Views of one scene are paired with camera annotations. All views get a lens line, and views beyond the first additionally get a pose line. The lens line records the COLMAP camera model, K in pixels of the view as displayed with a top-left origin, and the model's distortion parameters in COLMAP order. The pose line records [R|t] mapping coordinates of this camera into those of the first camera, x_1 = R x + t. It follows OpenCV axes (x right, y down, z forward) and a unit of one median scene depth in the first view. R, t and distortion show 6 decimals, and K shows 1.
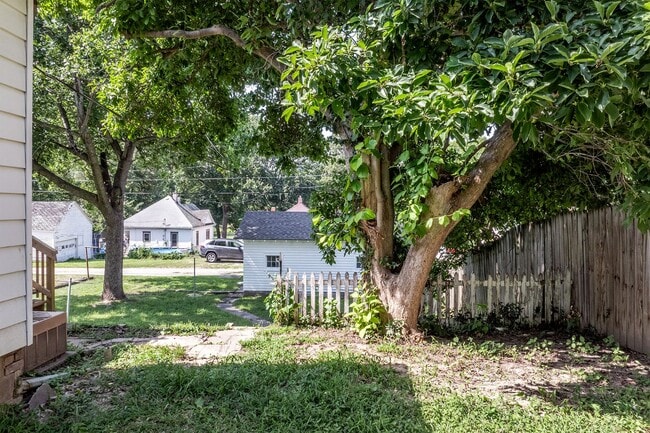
lens RADIAL K [[465.3, 0, 325.4], [0, 465.3, 201.8], [0, 0, 1]] dist [-0.031172, 0.002768]
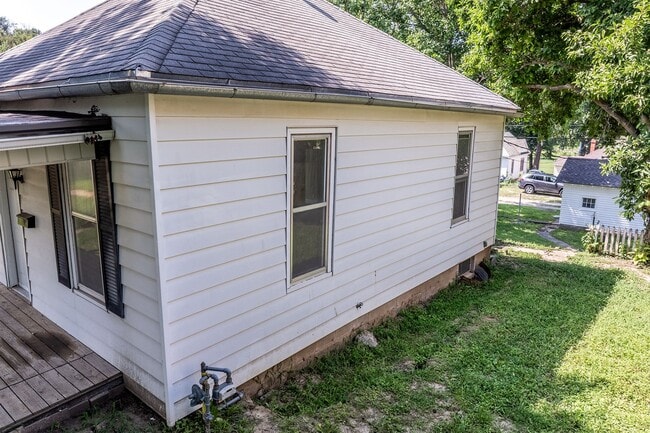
lens RADIAL K [[465.3, 0, 325.4], [0, 465.3, 201.8], [0, 0, 1]] dist [-0.031172, 0.002768]
pose [[0.804980, 0.111230, -0.582783, 0.034419], [-0.005562, 0.983641, 0.180056, -0.086508], [0.593277, -0.141700, 0.792429, -0.352649]]
